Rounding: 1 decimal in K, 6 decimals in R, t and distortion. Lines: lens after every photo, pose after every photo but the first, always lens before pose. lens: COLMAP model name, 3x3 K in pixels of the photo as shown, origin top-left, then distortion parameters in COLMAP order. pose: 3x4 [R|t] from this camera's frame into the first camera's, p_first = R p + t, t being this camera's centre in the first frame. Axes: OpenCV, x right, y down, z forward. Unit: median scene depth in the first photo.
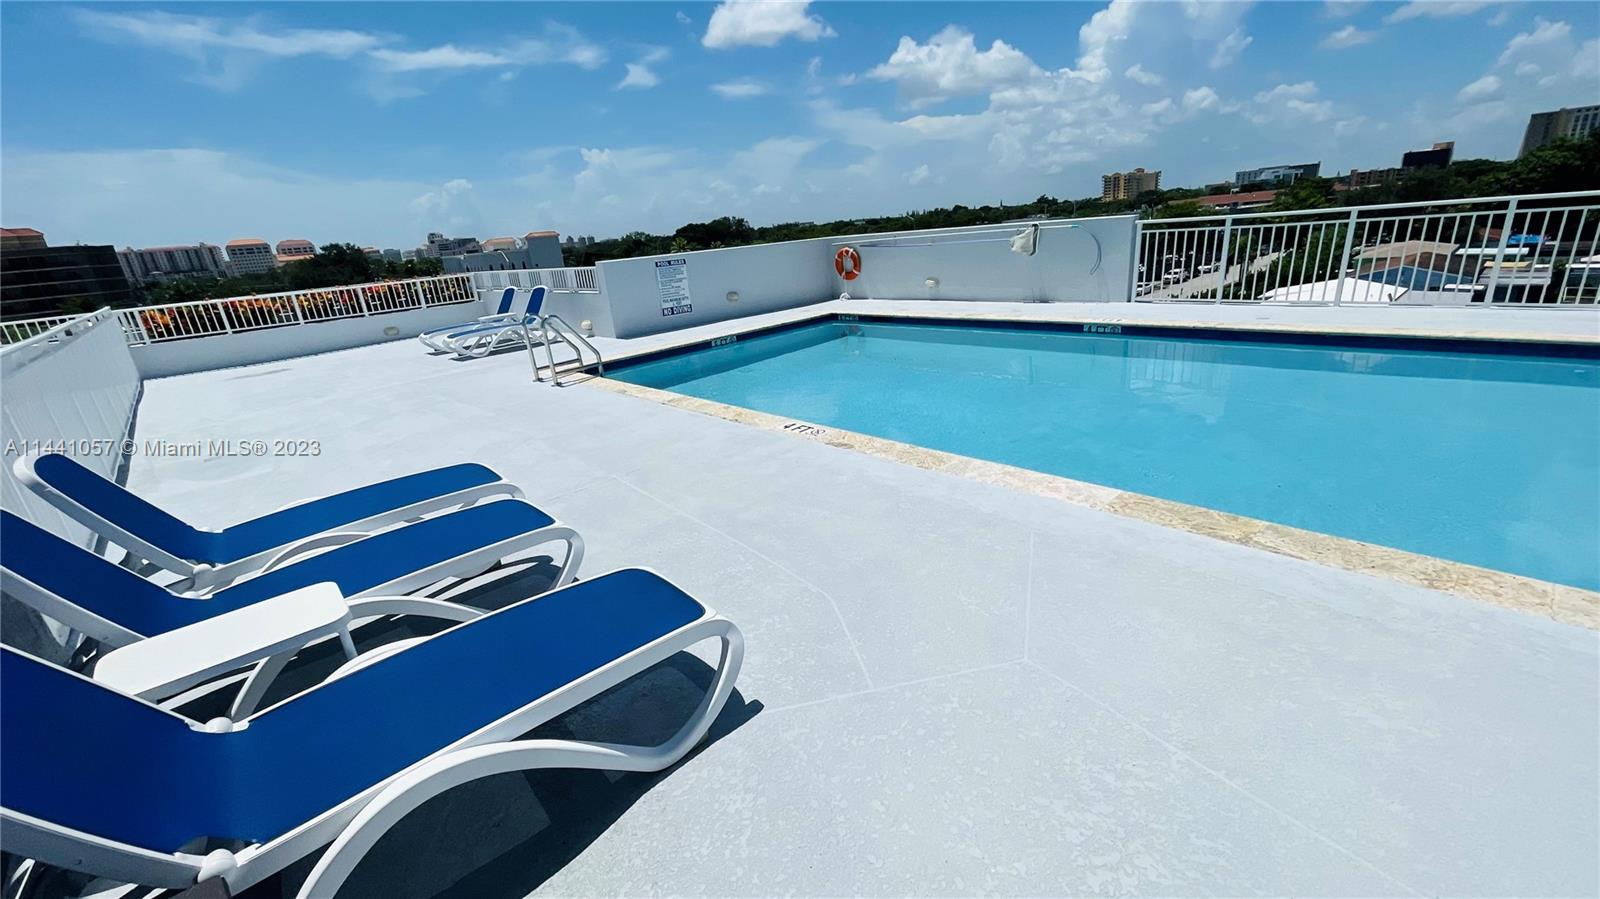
lens RADIAL K [[655.4, 0, 800.0], [0, 655.4, 449.5], [0, 0, 1]] dist [0.000937, 0.004783]
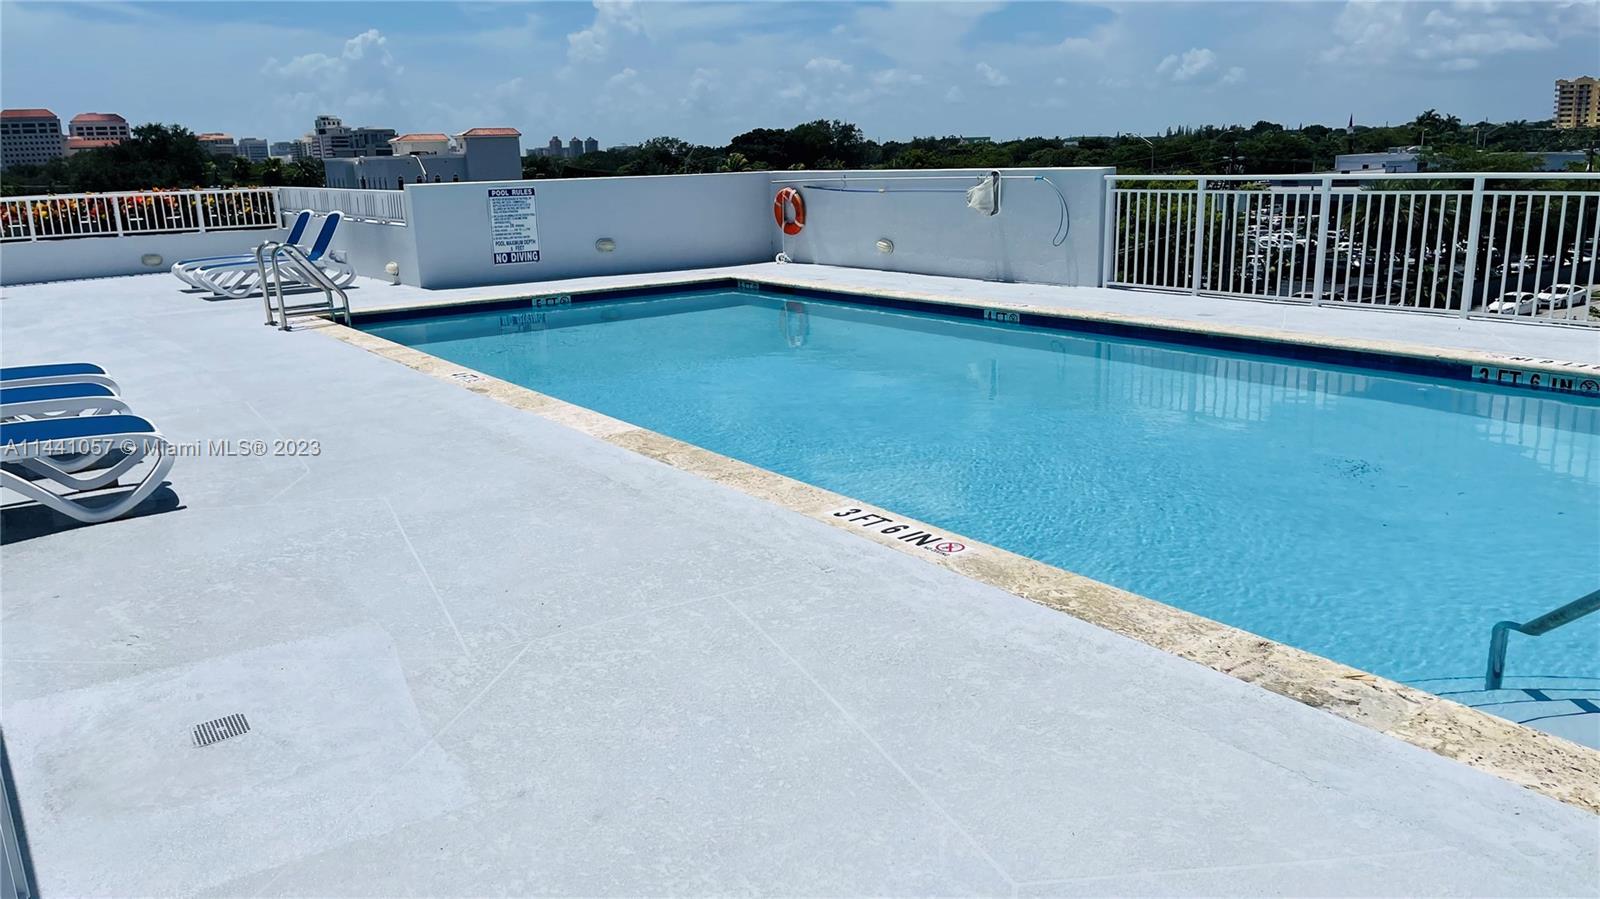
lens RADIAL K [[1216.3, 0, 800.0], [0, 1216.3, 449.5], [0, 0, 1]] dist [0.056839, -0.045588]
pose [[0.989584, 0.087411, -0.114381, 0.130854], [-0.096188, 0.992638, -0.073599, 0.029265], [0.107105, 0.083835, 0.990707, -0.123971]]
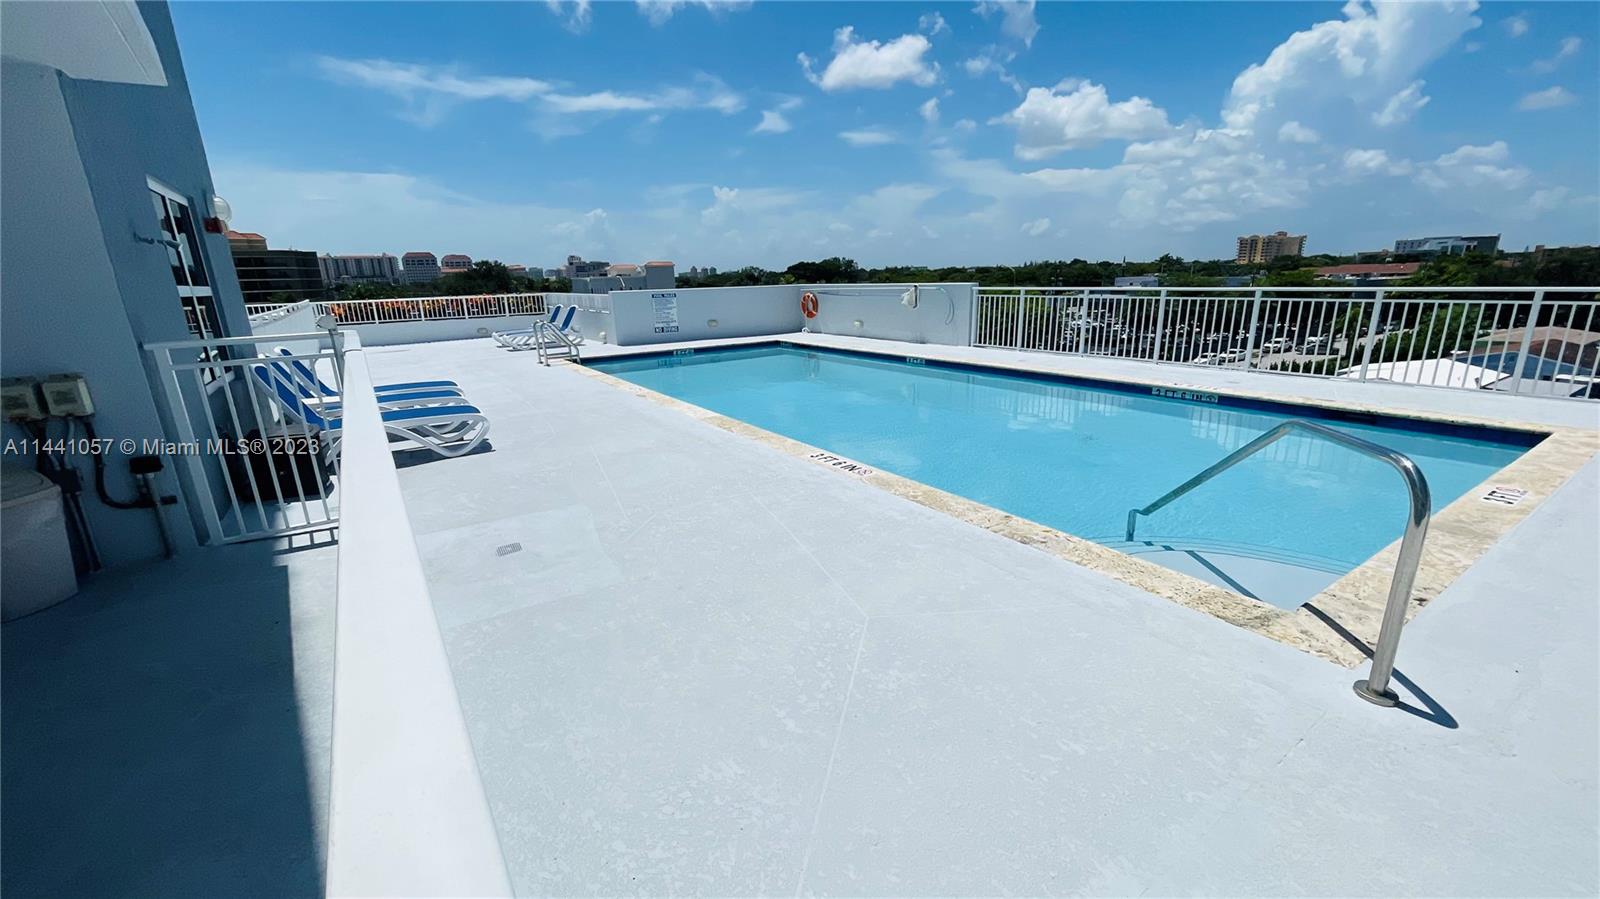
lens RADIAL K [[653.6, 0, 800.0], [0, 653.6, 449.5], [0, 0, 1]] dist [0.008366, 0.000112]
pose [[0.984080, 0.100974, -0.146256, 0.142052], [-0.108972, 0.992899, -0.047723, 0.032987], [0.140398, 0.062901, 0.988095, -0.137128]]
